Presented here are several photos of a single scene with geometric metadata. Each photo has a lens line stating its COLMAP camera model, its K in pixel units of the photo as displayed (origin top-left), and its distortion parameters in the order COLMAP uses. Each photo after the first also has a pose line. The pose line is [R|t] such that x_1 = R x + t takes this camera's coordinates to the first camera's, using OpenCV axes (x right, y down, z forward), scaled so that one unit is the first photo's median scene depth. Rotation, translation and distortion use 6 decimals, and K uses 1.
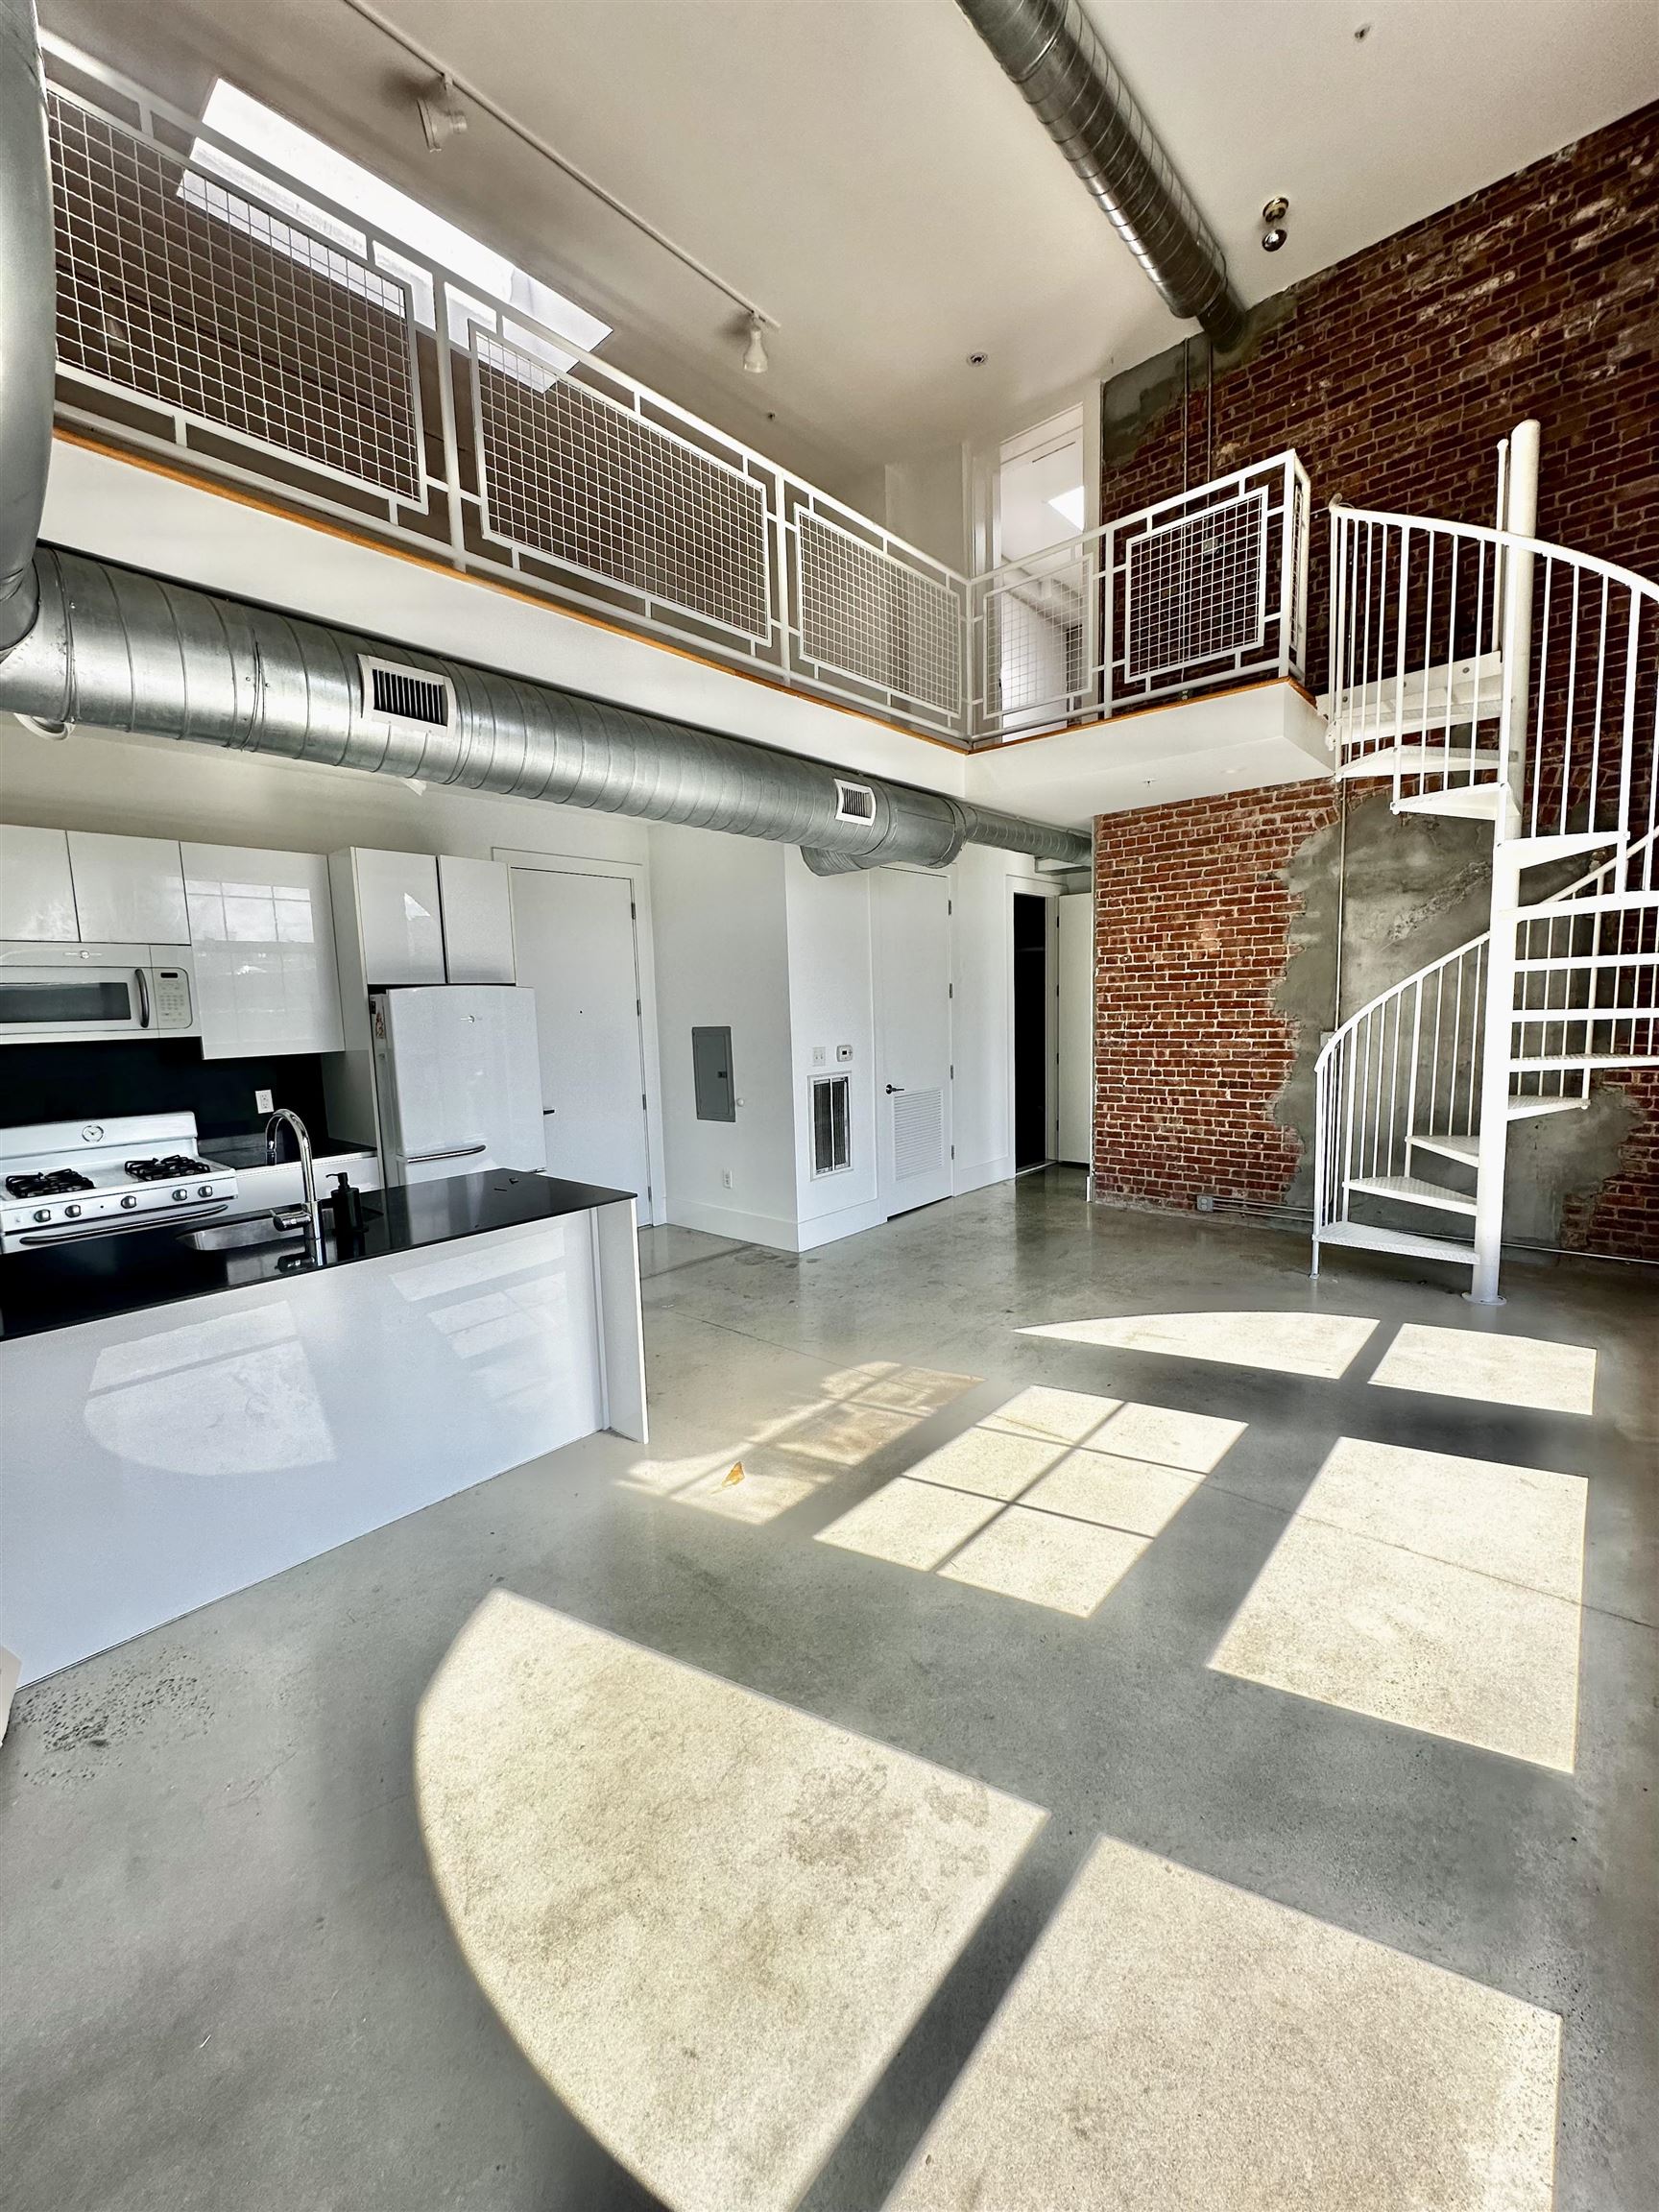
lens RADIAL K [[883.0, 0, 830.2], [0, 883.0, 1097.5], [0, 0, 1]] dist [-0.004886, 0.001194]
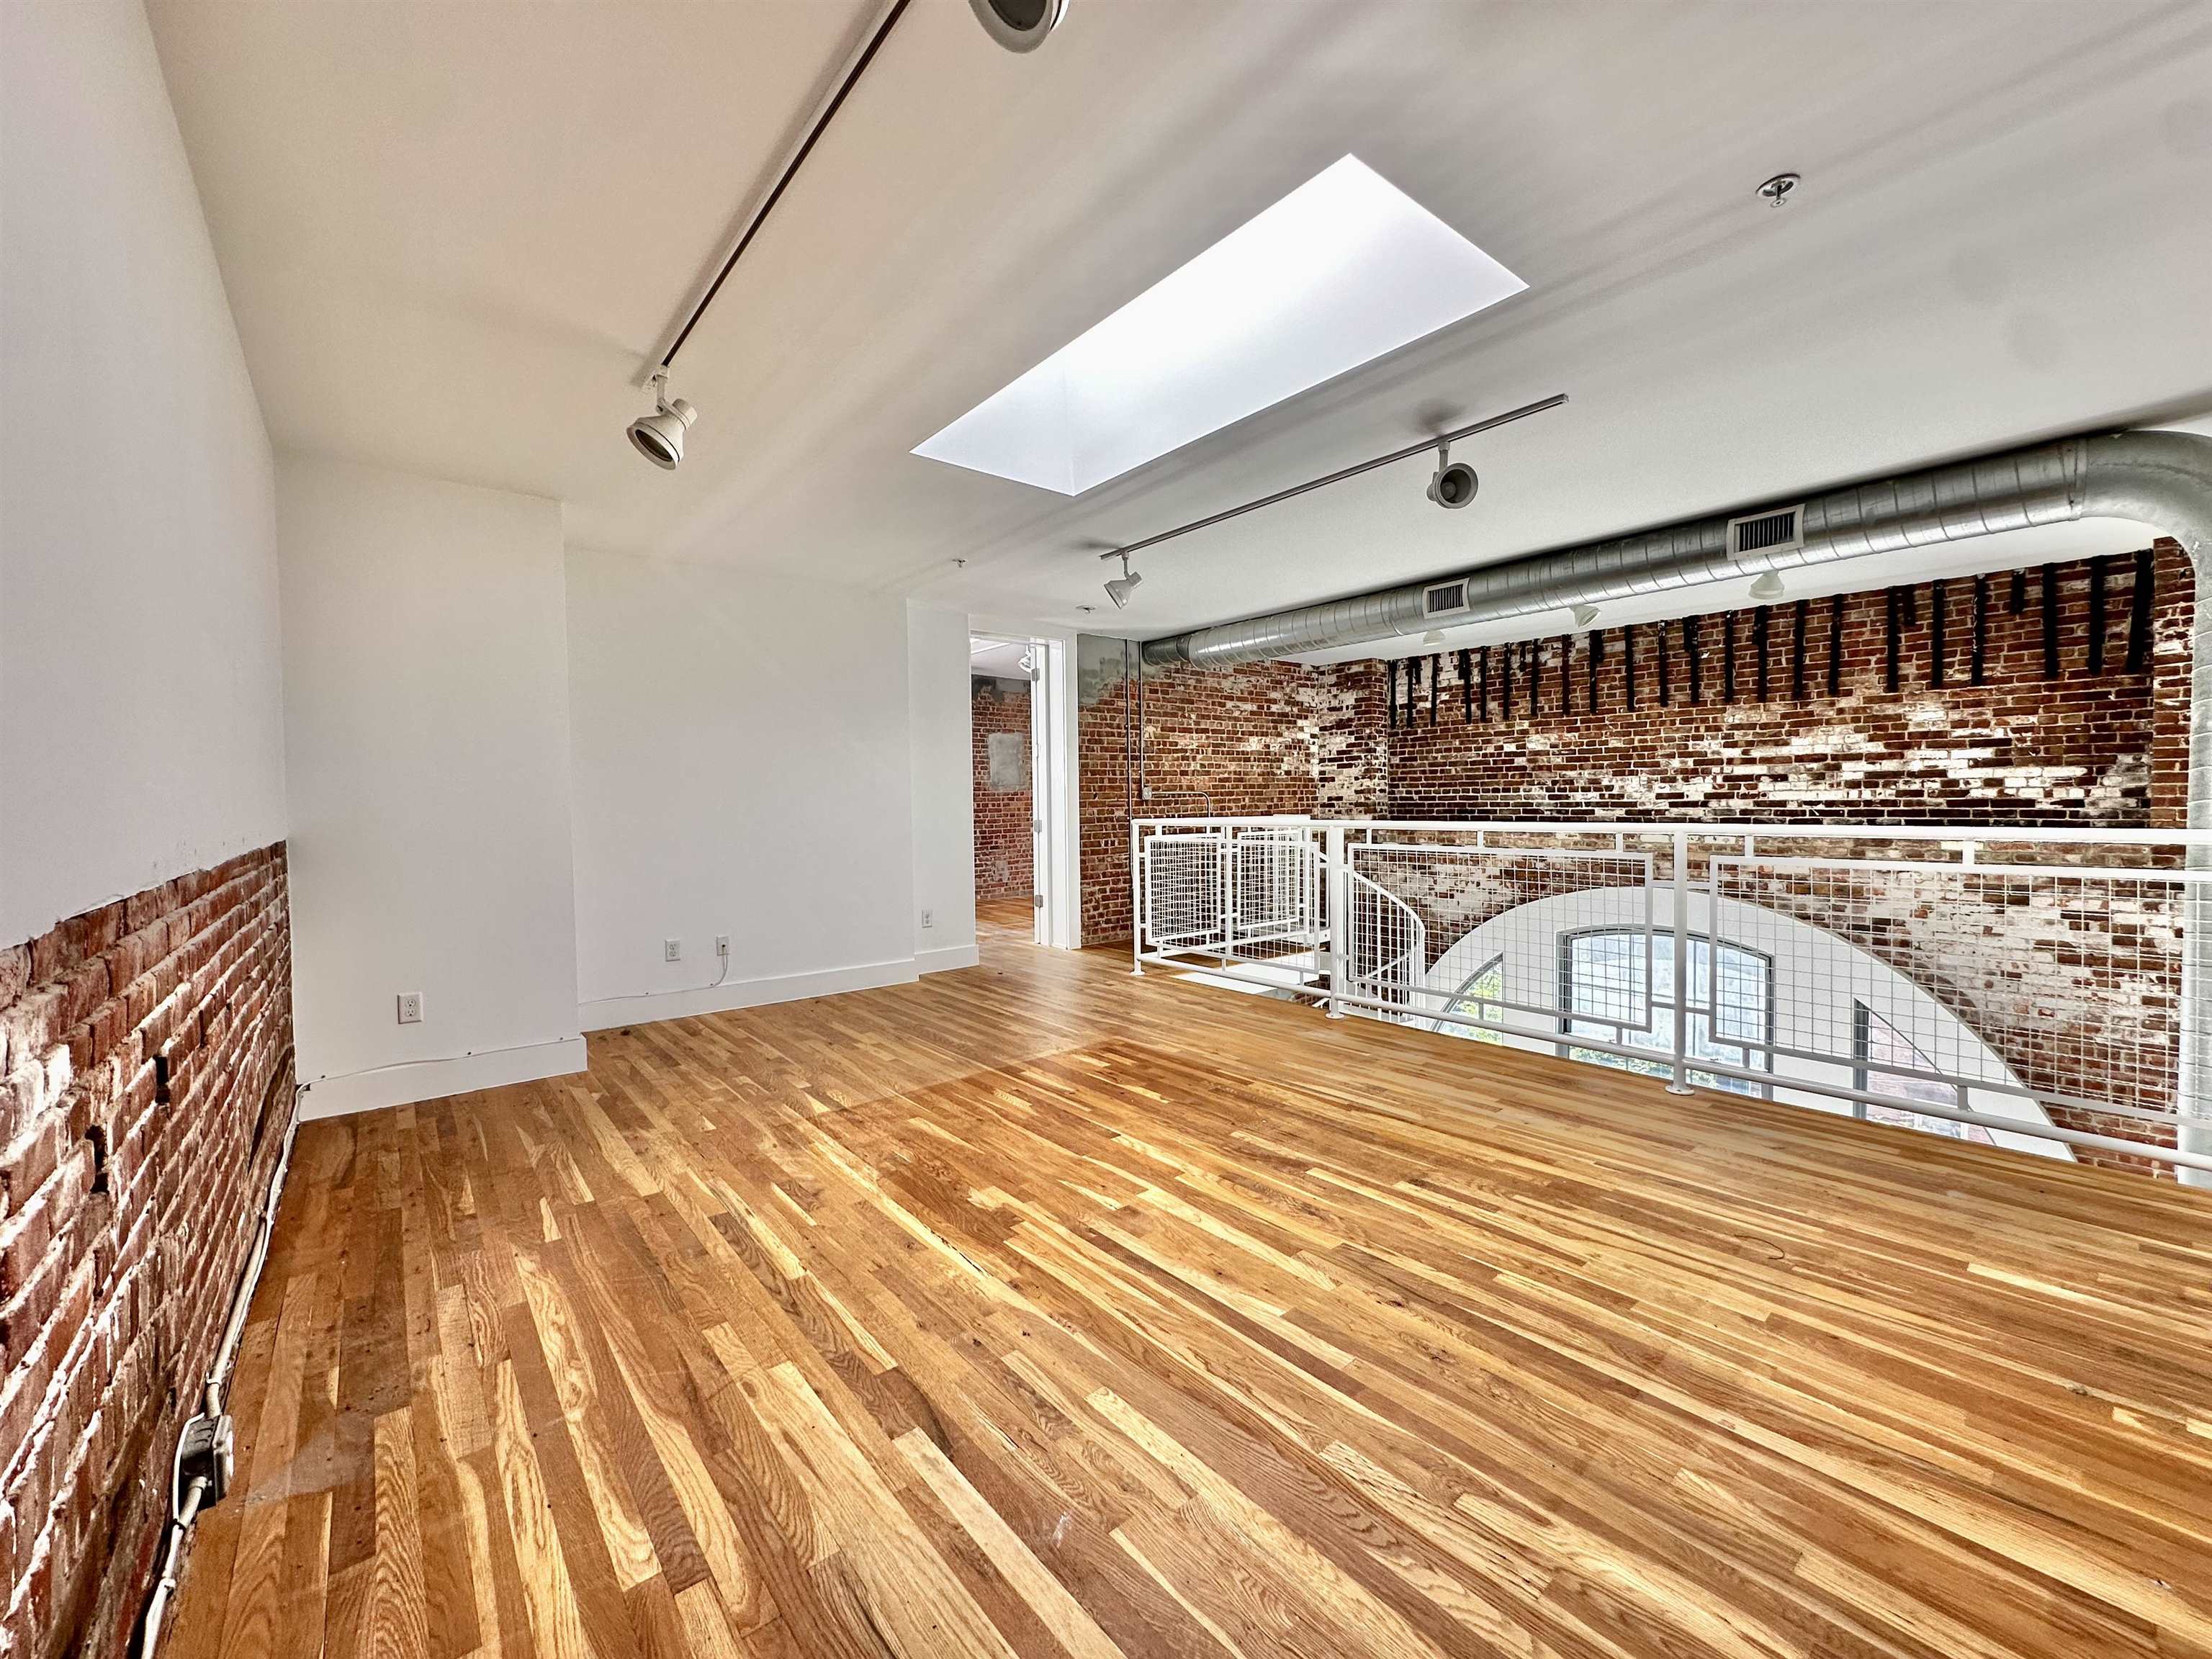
lens RADIAL K [[883.0, 0, 1108.9], [0, 883.0, 832.3], [0, 0, 1]] dist [-0.004886, 0.001194]
pose [[0.151255, -0.000809, 0.988494, -1.175389], [0.111716, 0.993607, -0.016281, -0.693633], [-0.982162, 0.112893, 0.150379, 1.087127]]
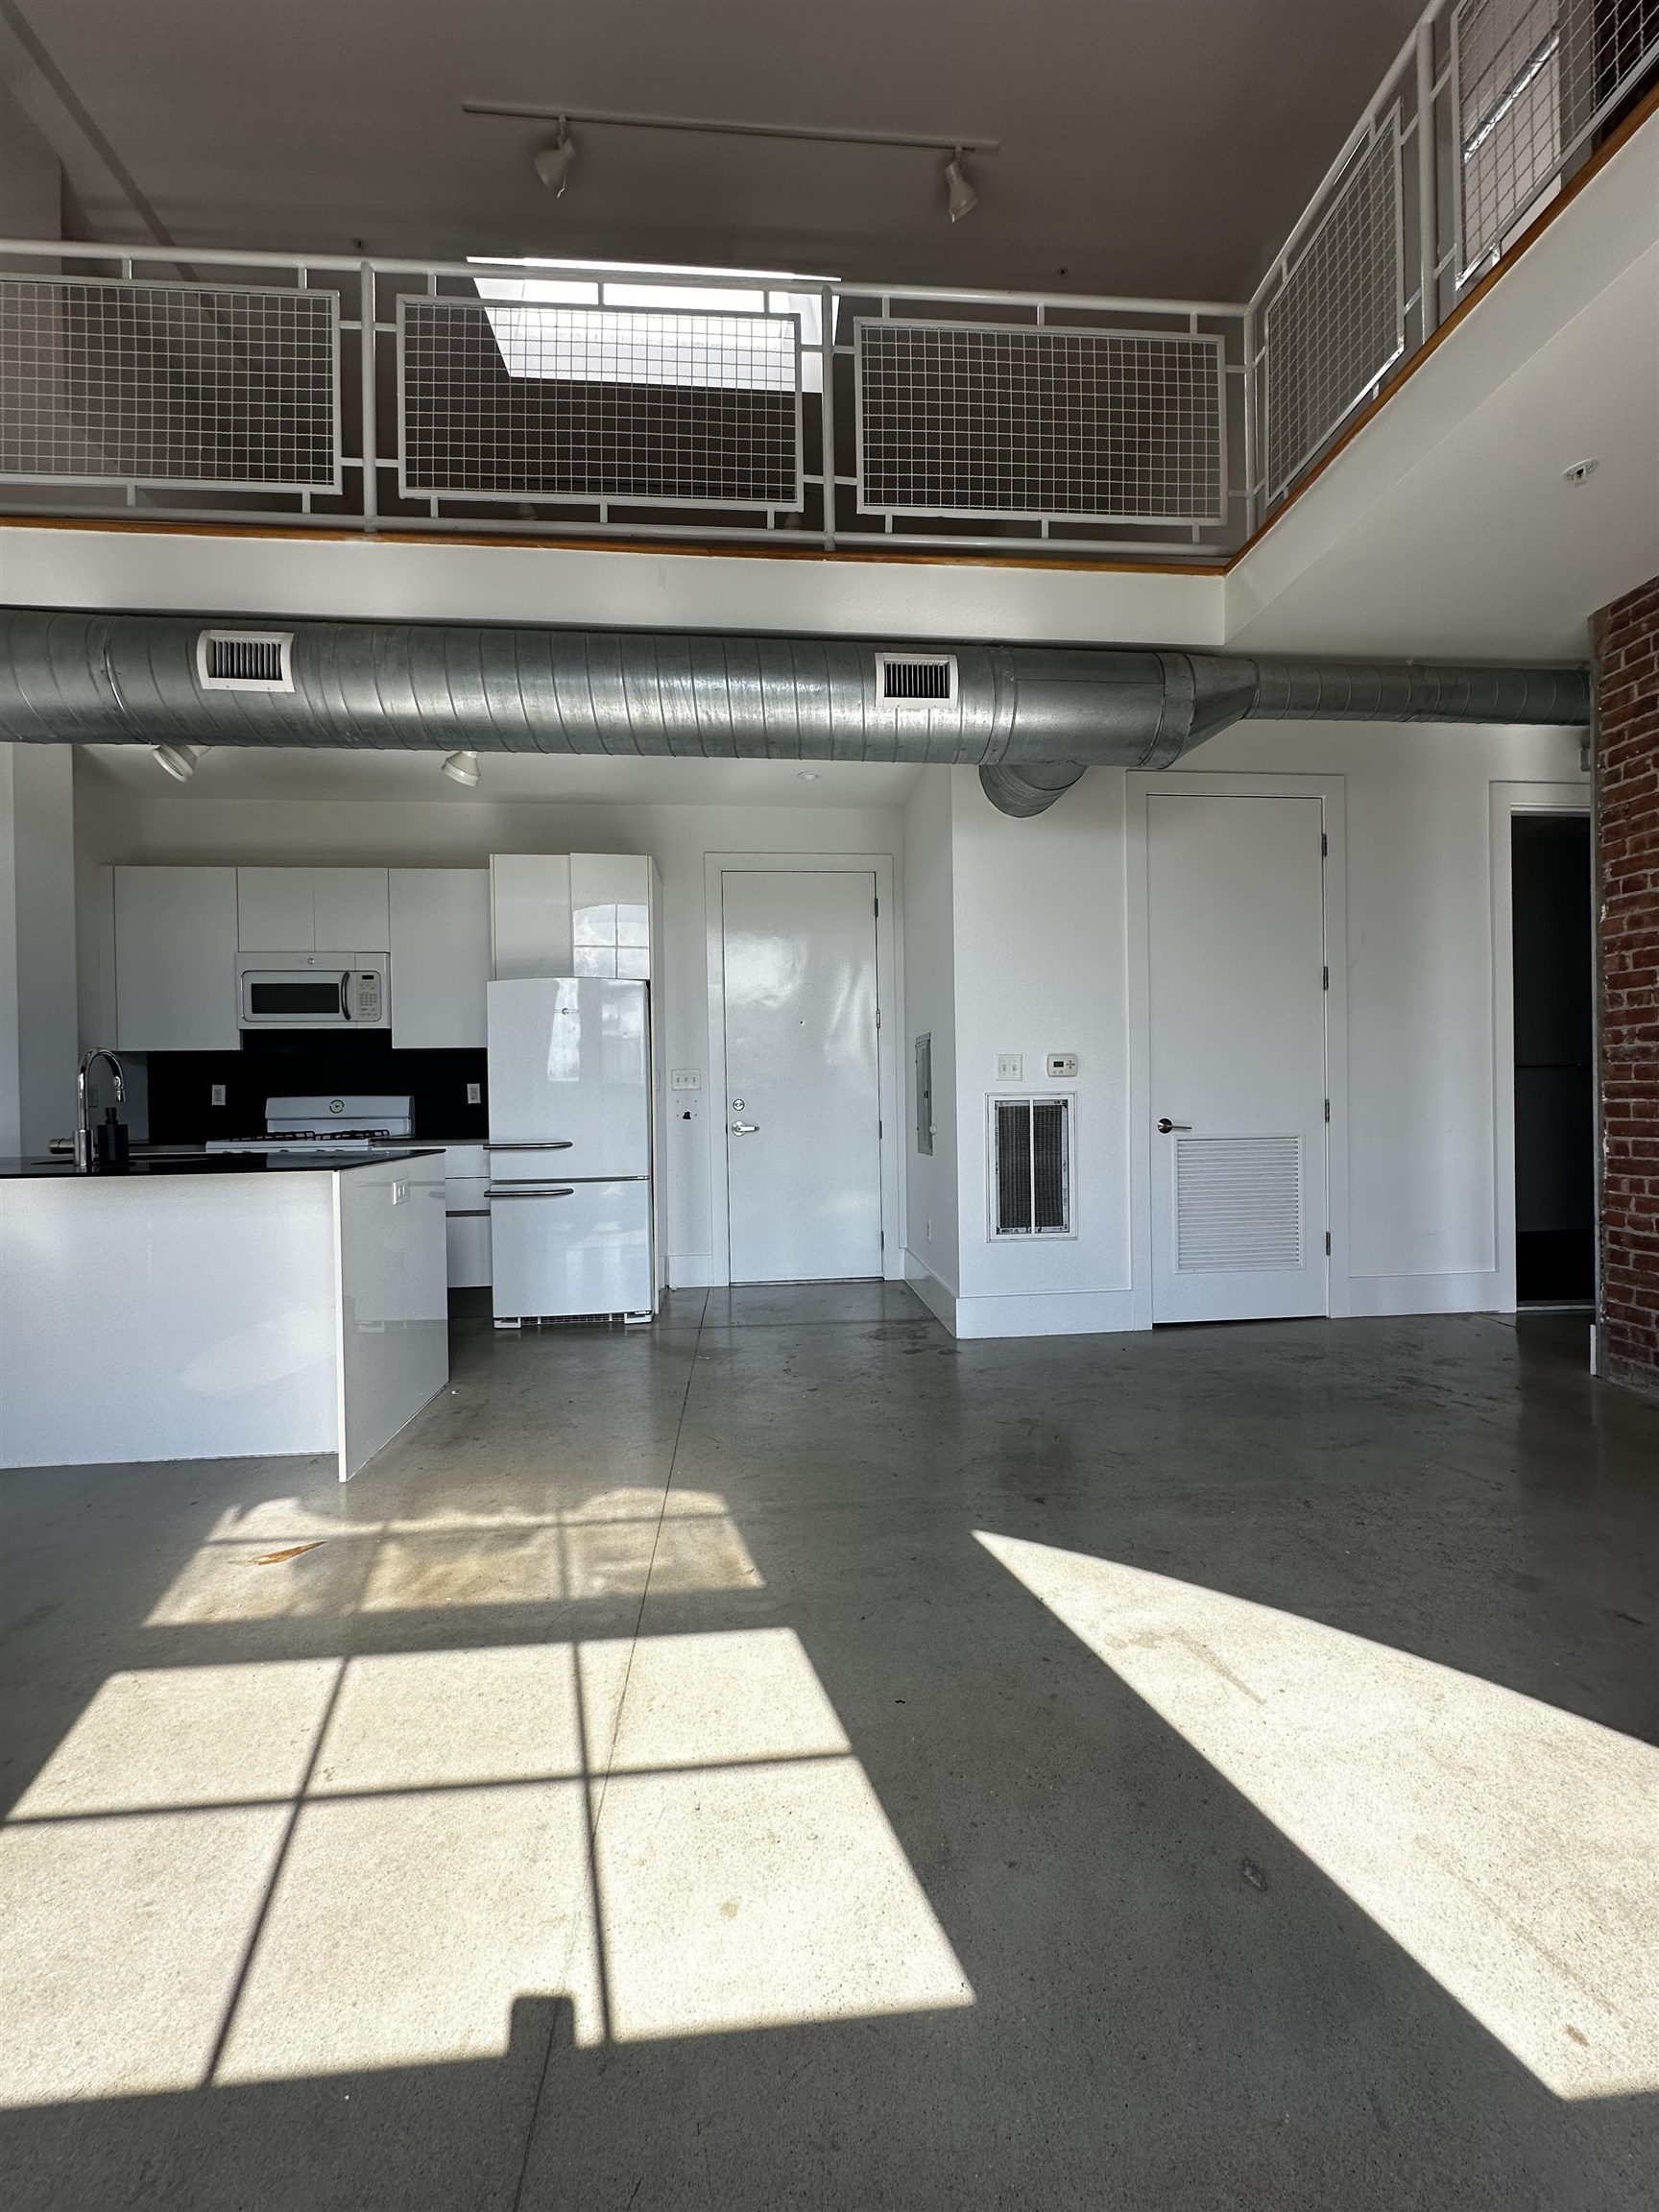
lens RADIAL K [[883.0, 0, 829.3], [0, 883.0, 1098.3], [0, 0, 1]] dist [-0.004886, 0.001194]
pose [[0.724022, 0.018655, -0.689525, 0.478035], [-0.080837, 0.995041, -0.057960, 0.039966], [0.685024, 0.097703, 0.721939, 0.501888]]
